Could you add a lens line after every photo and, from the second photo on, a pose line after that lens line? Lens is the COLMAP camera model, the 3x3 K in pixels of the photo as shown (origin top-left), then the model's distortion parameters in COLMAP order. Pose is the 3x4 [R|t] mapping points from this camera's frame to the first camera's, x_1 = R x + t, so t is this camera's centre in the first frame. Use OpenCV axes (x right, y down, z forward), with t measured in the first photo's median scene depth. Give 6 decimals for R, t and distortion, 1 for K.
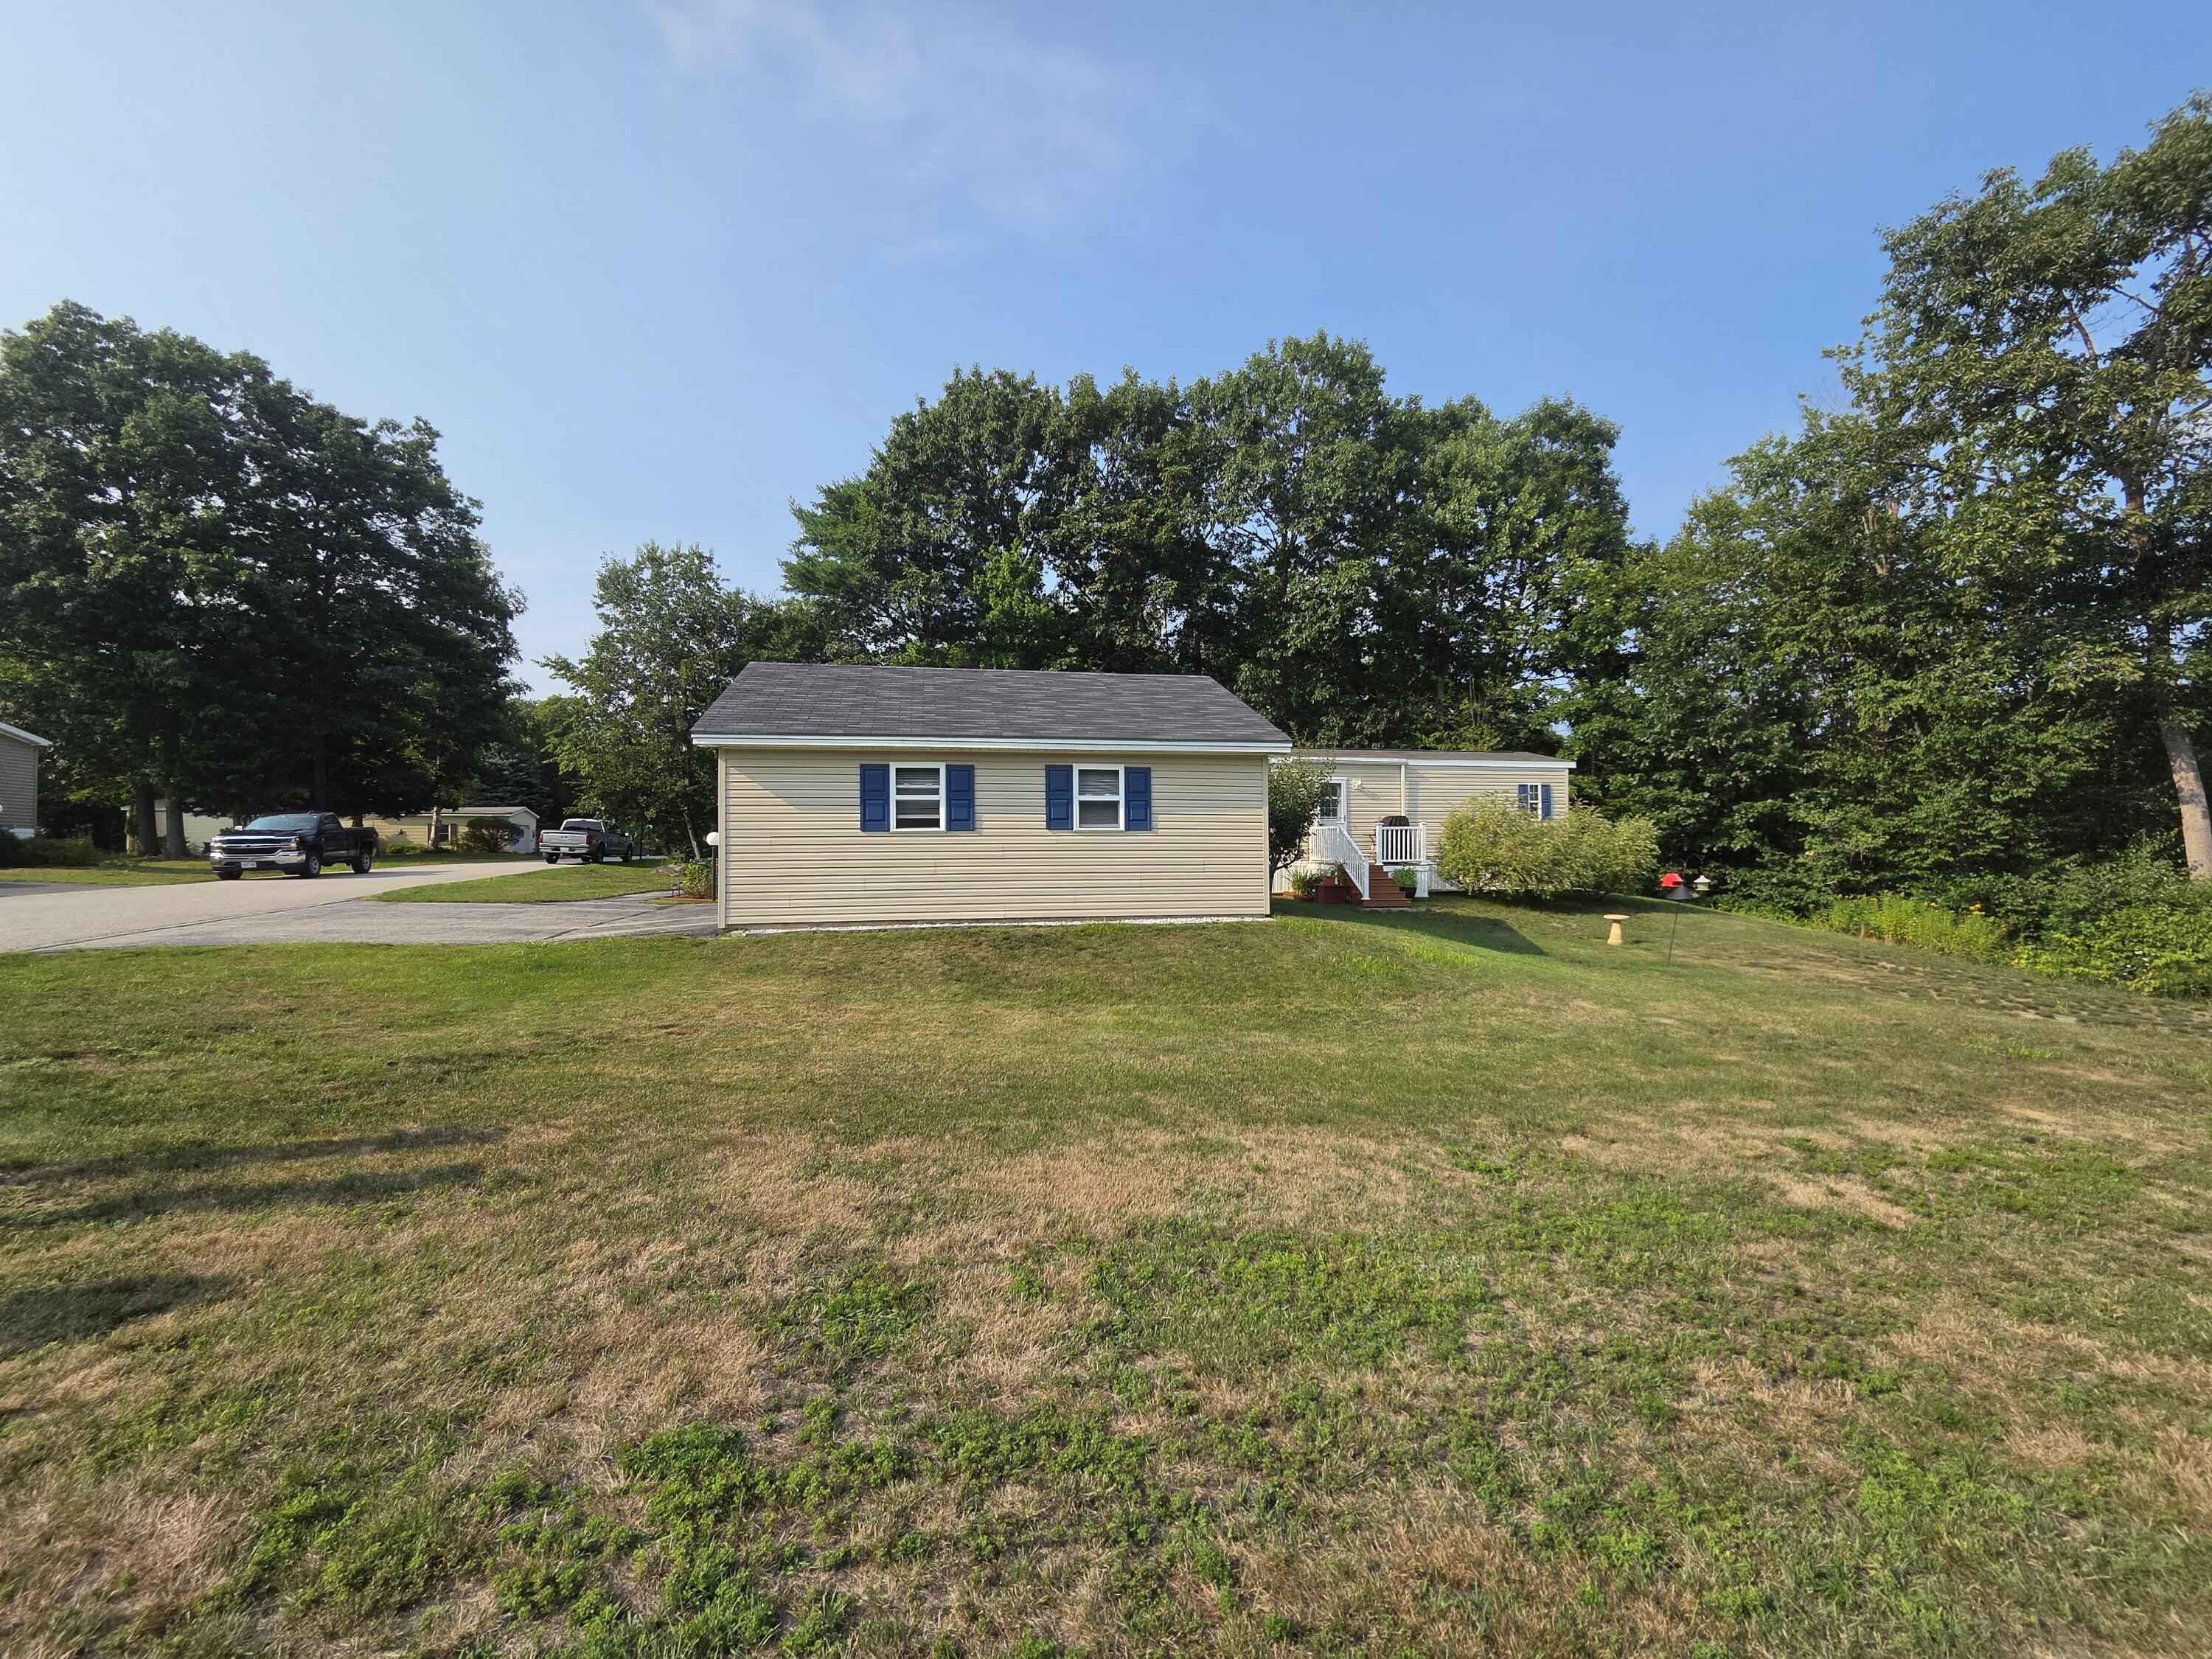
lens RADIAL K [[912.5, 0, 1126.3], [0, 912.5, 836.4], [0, 0, 1]] dist [-0.000636, 0.000328]
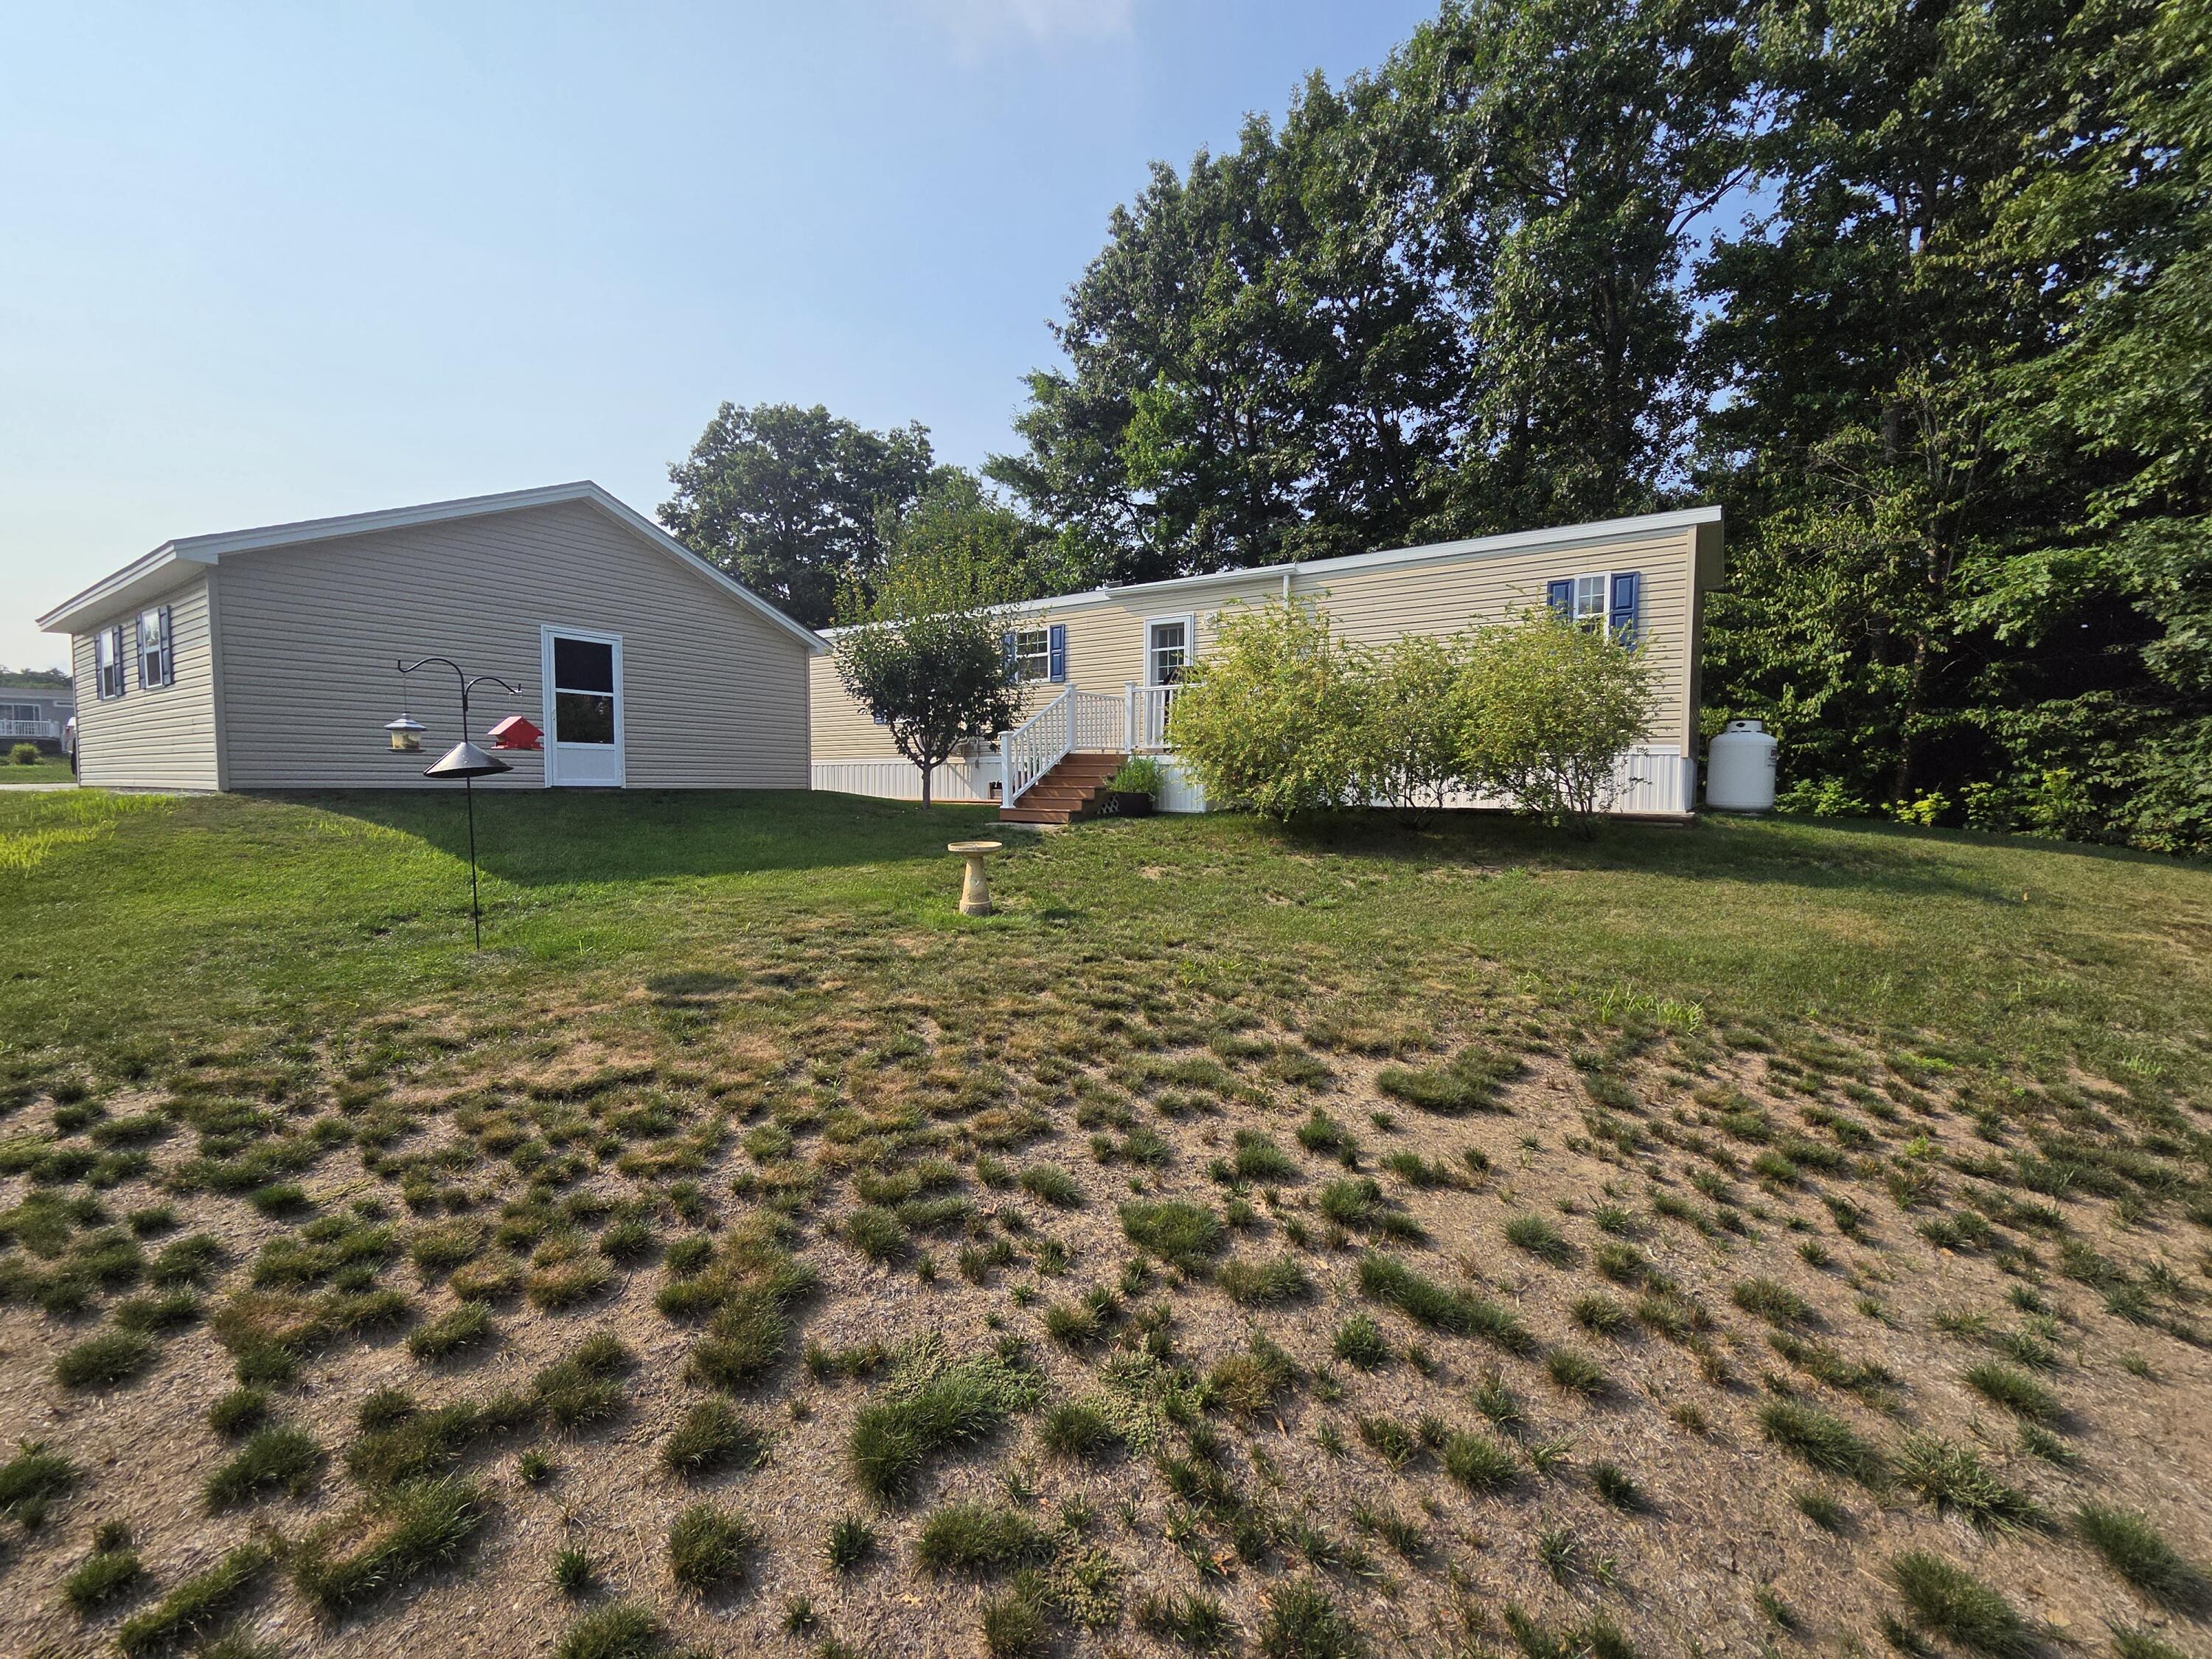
lens RADIAL K [[914.3, 0, 1118.9], [0, 914.3, 836.7], [0, 0, 1]] dist [-0.002820, 0.000270]
pose [[0.706317, 0.048894, -0.706205, 0.607966], [0.004471, 0.997284, 0.073519, 0.035980], [0.707881, -0.055085, 0.704180, 0.516887]]
